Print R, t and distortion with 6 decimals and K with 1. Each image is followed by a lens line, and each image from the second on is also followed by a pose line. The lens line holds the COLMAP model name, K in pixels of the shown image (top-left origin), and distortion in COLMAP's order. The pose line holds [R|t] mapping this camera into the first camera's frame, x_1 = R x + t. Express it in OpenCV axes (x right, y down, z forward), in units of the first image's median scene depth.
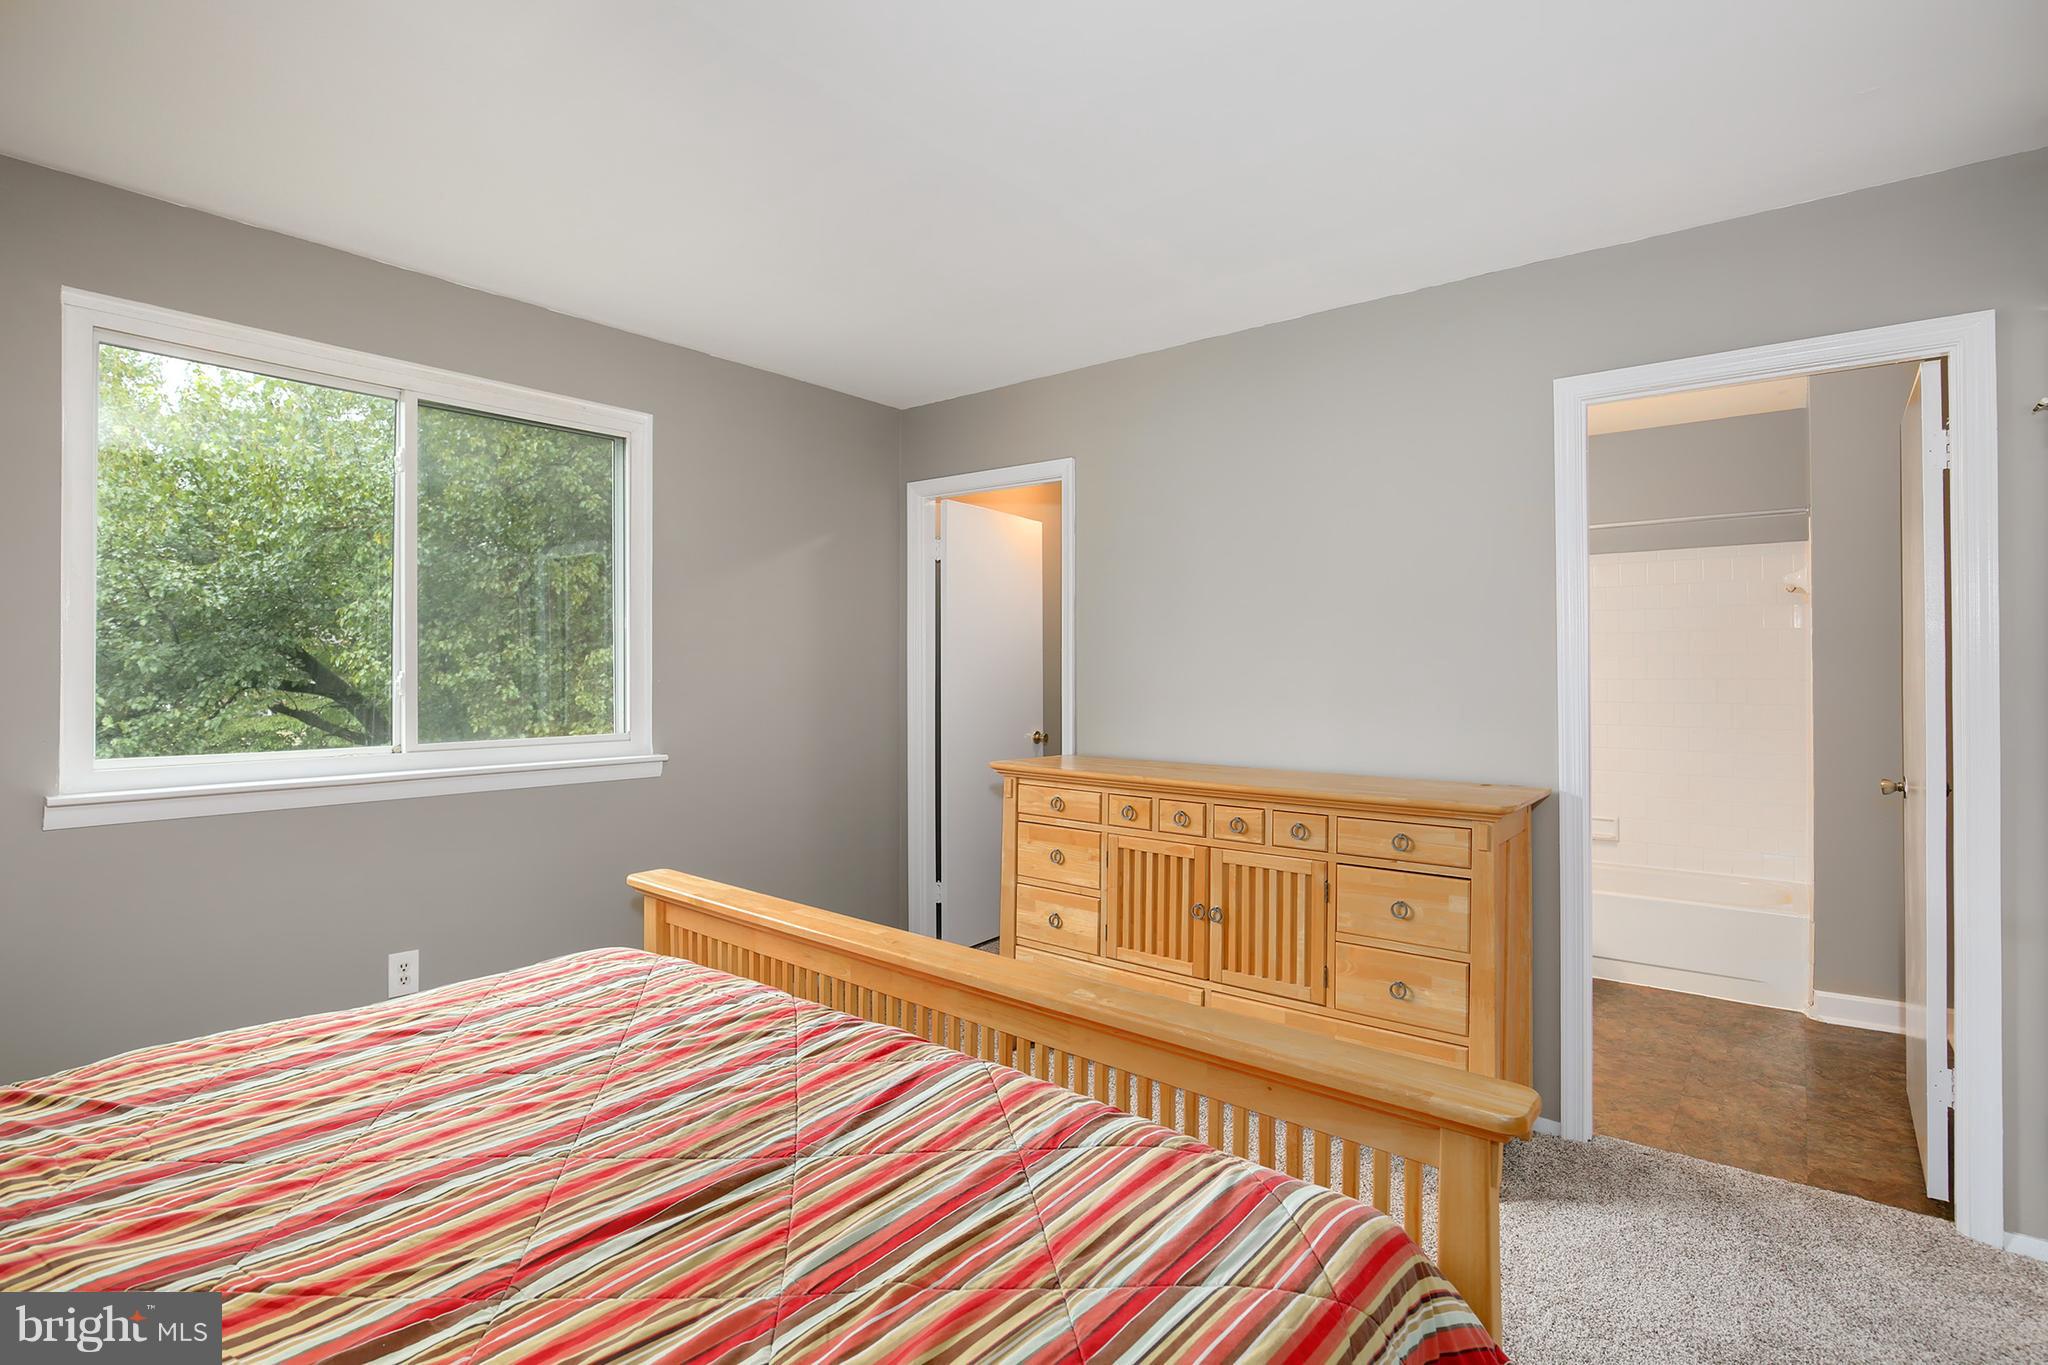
lens RADIAL K [[954.3, 0, 1023.2], [0, 954.3, 679.2], [0, 0, 1]] dist [-0.036570, 0.008108]
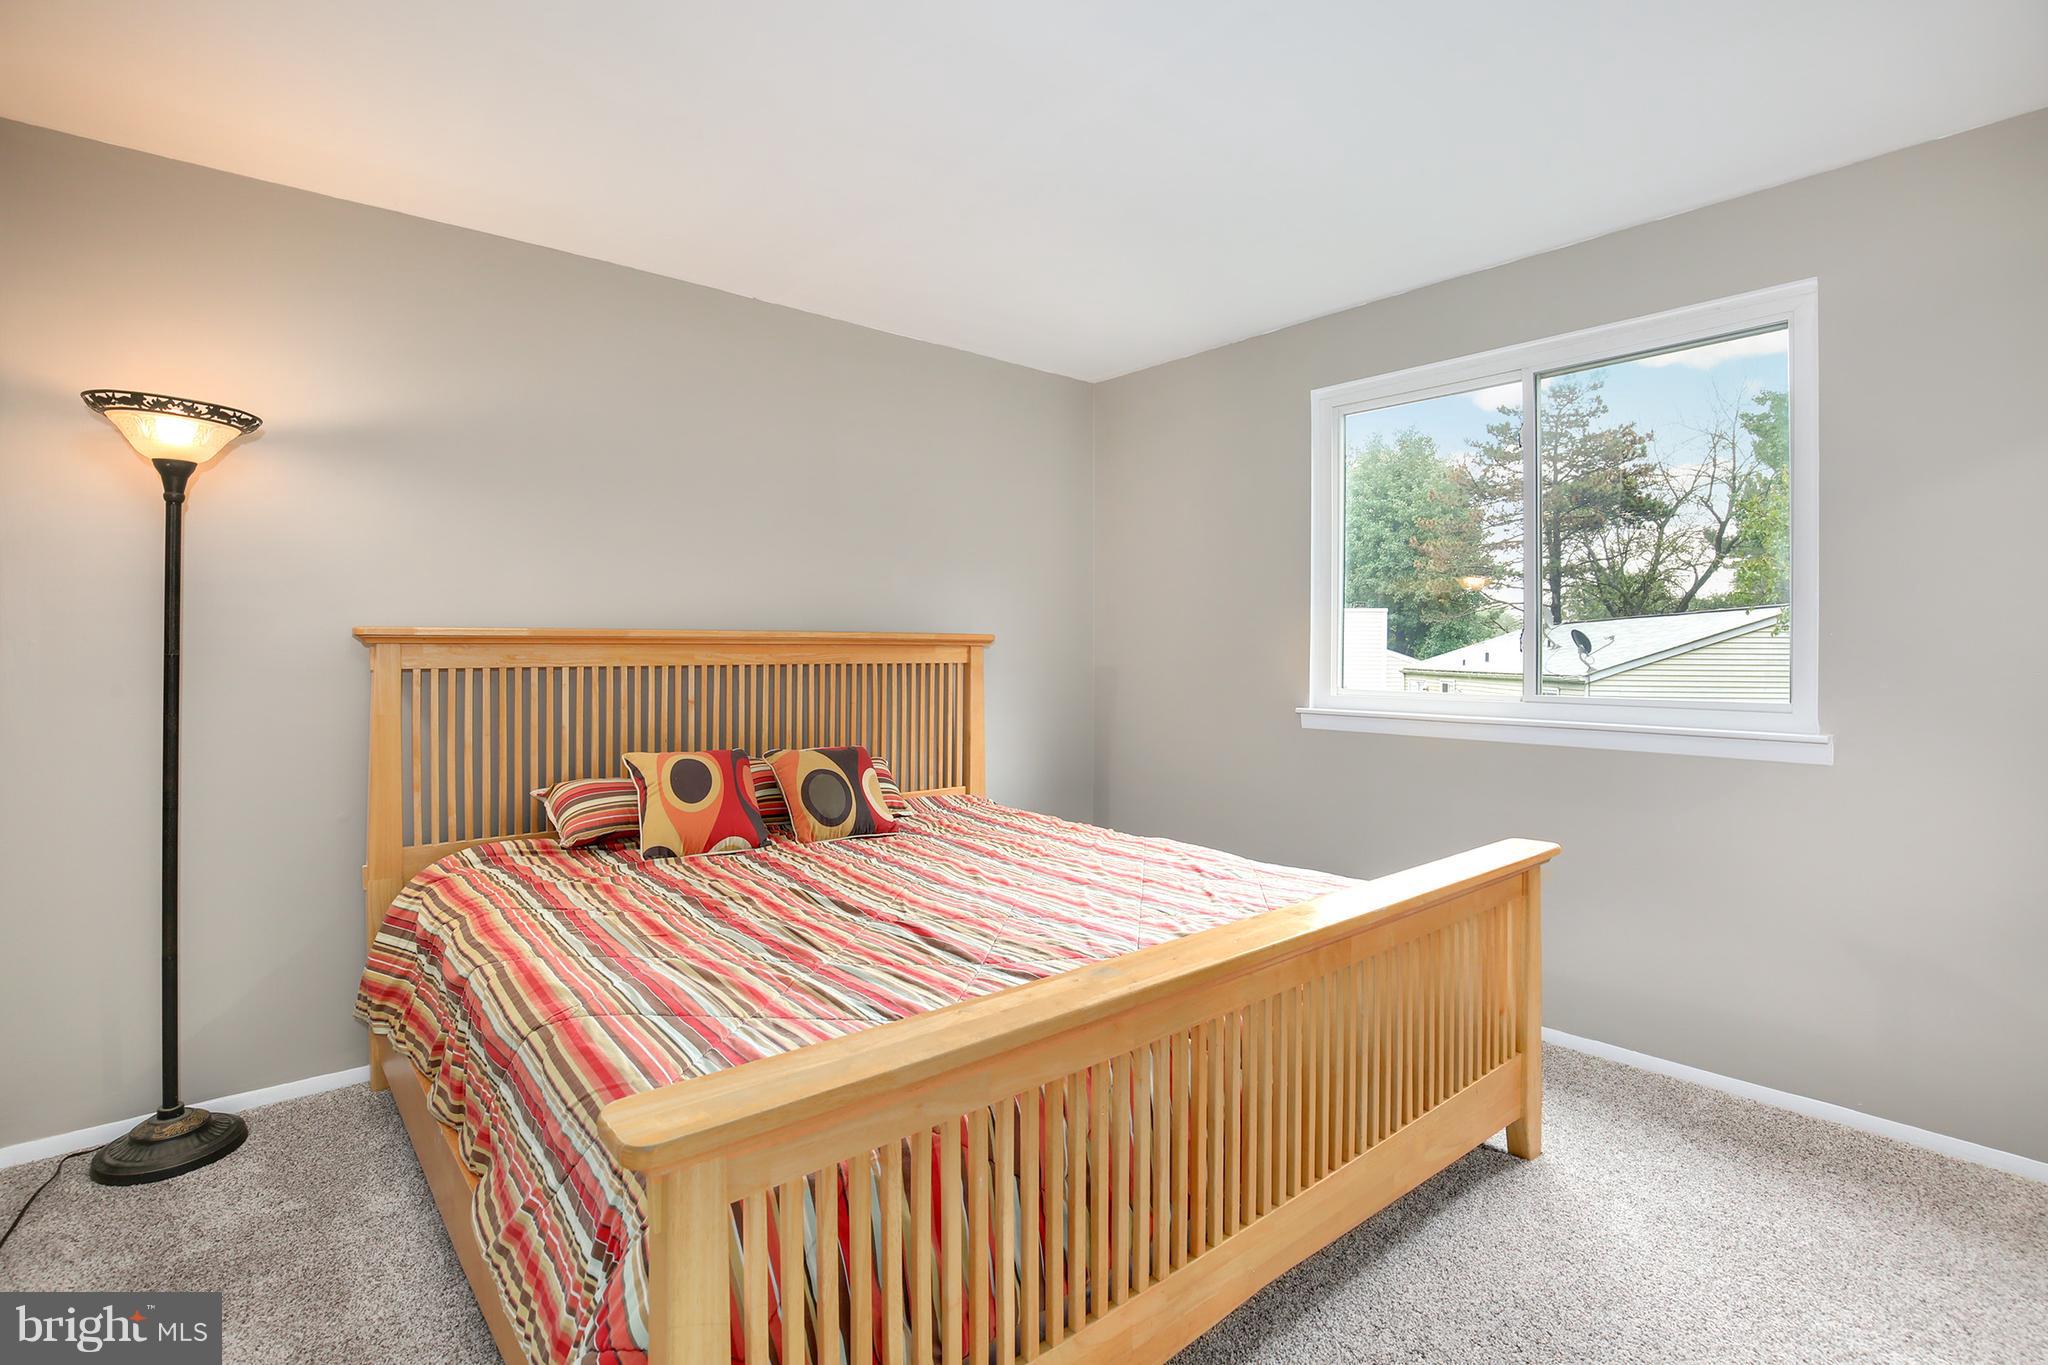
lens RADIAL K [[954.3, 0, 1023.2], [0, 954.3, 679.2], [0, 0, 1]] dist [-0.036570, 0.008108]
pose [[-0.180662, 0.023796, -0.983257, 1.133397], [-0.010395, 0.999605, 0.026102, 0.064489], [0.983490, 0.014936, -0.180343, 1.361372]]
